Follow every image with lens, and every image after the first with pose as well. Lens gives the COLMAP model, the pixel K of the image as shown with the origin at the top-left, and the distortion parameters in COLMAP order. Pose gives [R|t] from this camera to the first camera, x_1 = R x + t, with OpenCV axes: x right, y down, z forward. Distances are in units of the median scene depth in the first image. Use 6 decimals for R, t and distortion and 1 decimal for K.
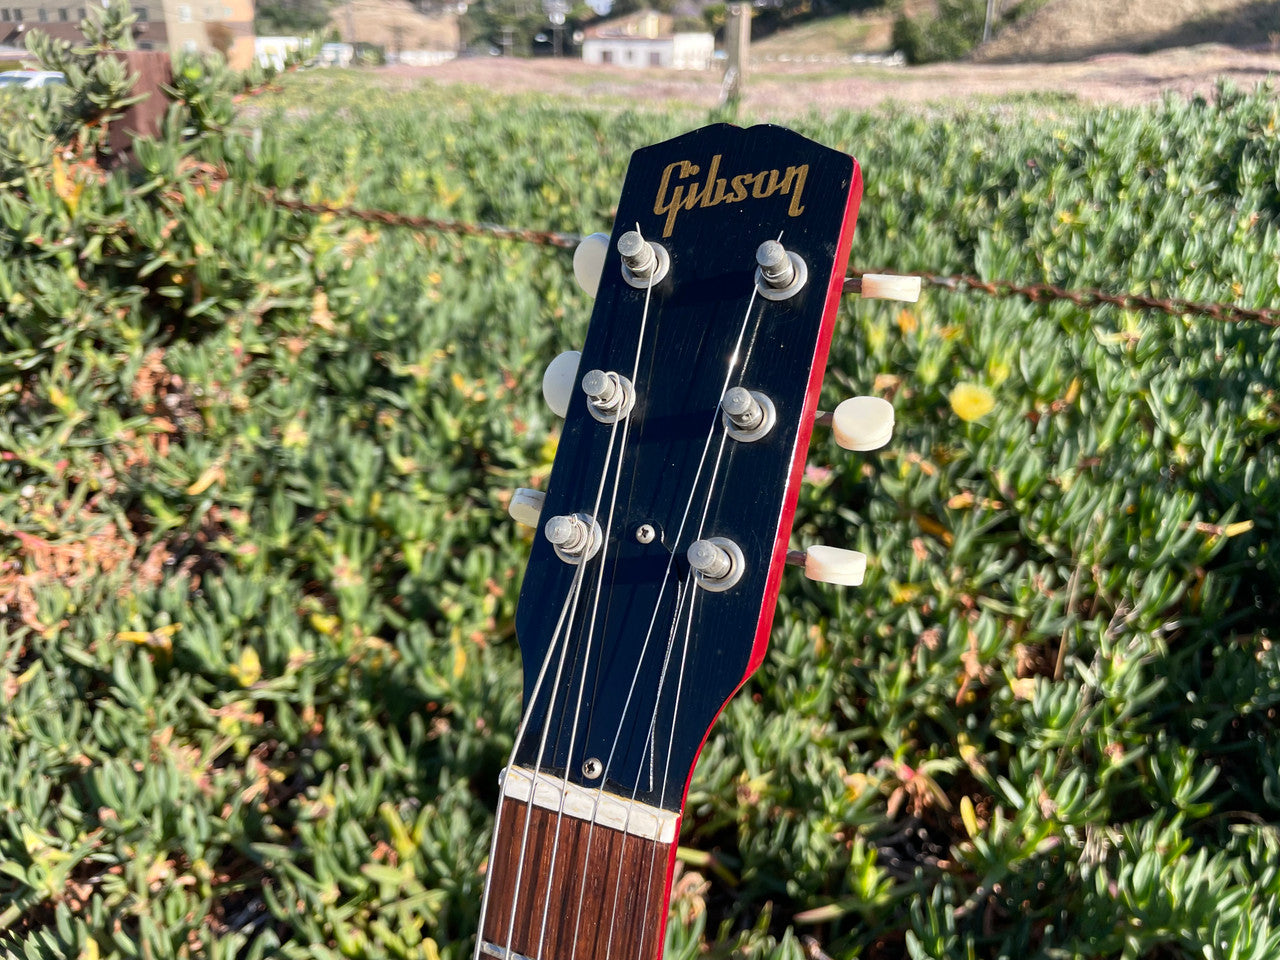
lens RADIAL K [[1007.3, 0, 635.9], [0, 1007.3, 479.4], [0, 0, 1]] dist [0.073558, -0.134842]
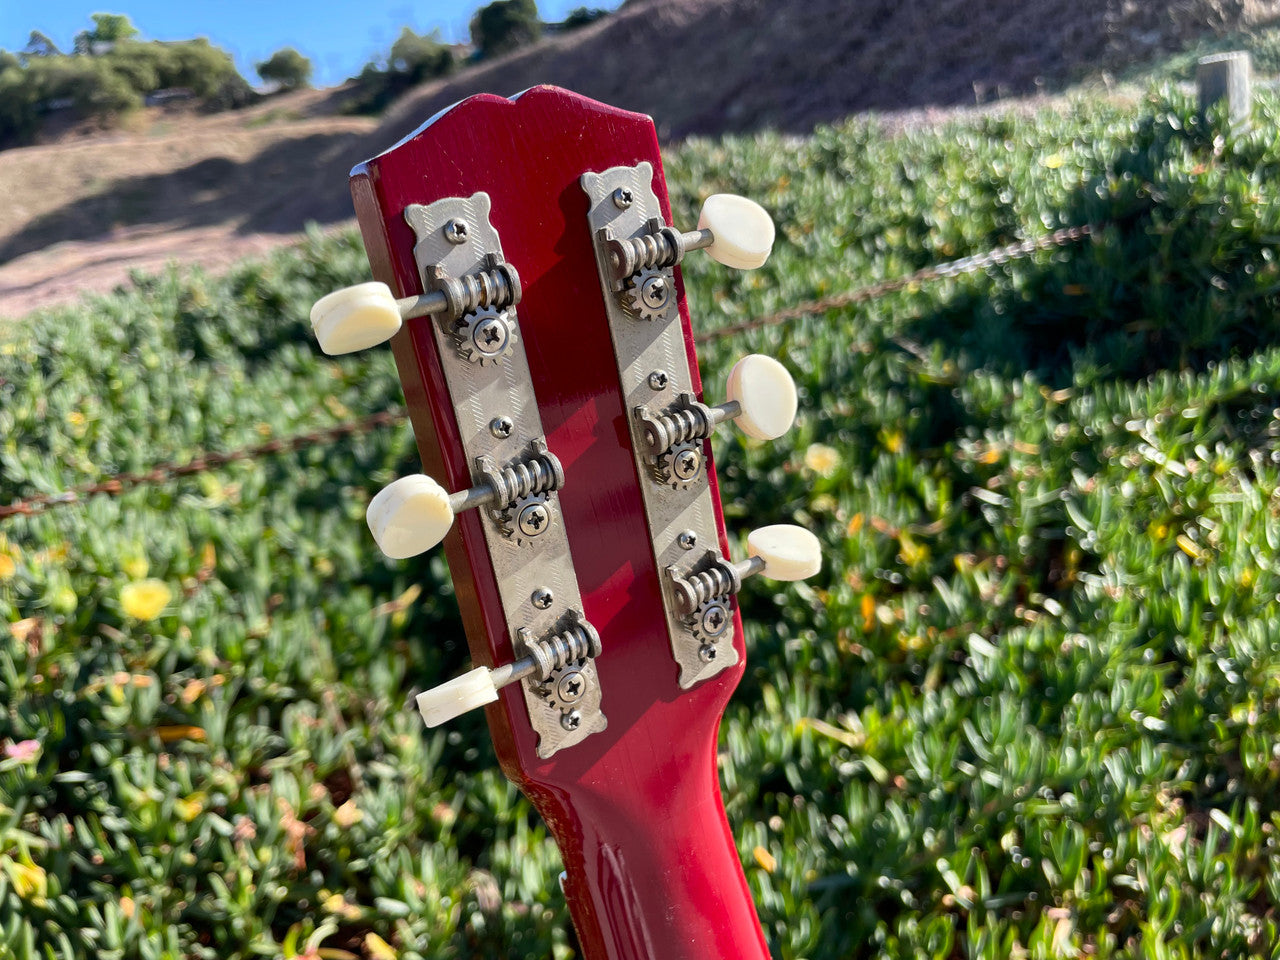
lens RADIAL K [[1007.3, 0, 635.9], [0, 1007.3, 479.4], [0, 0, 1]] dist [0.073558, -0.134842]
pose [[0.536828, -0.330121, 0.776425, -0.139036], [0.462792, 0.884686, 0.056172, -0.016978], [-0.705436, 0.329168, 0.627701, 0.027774]]
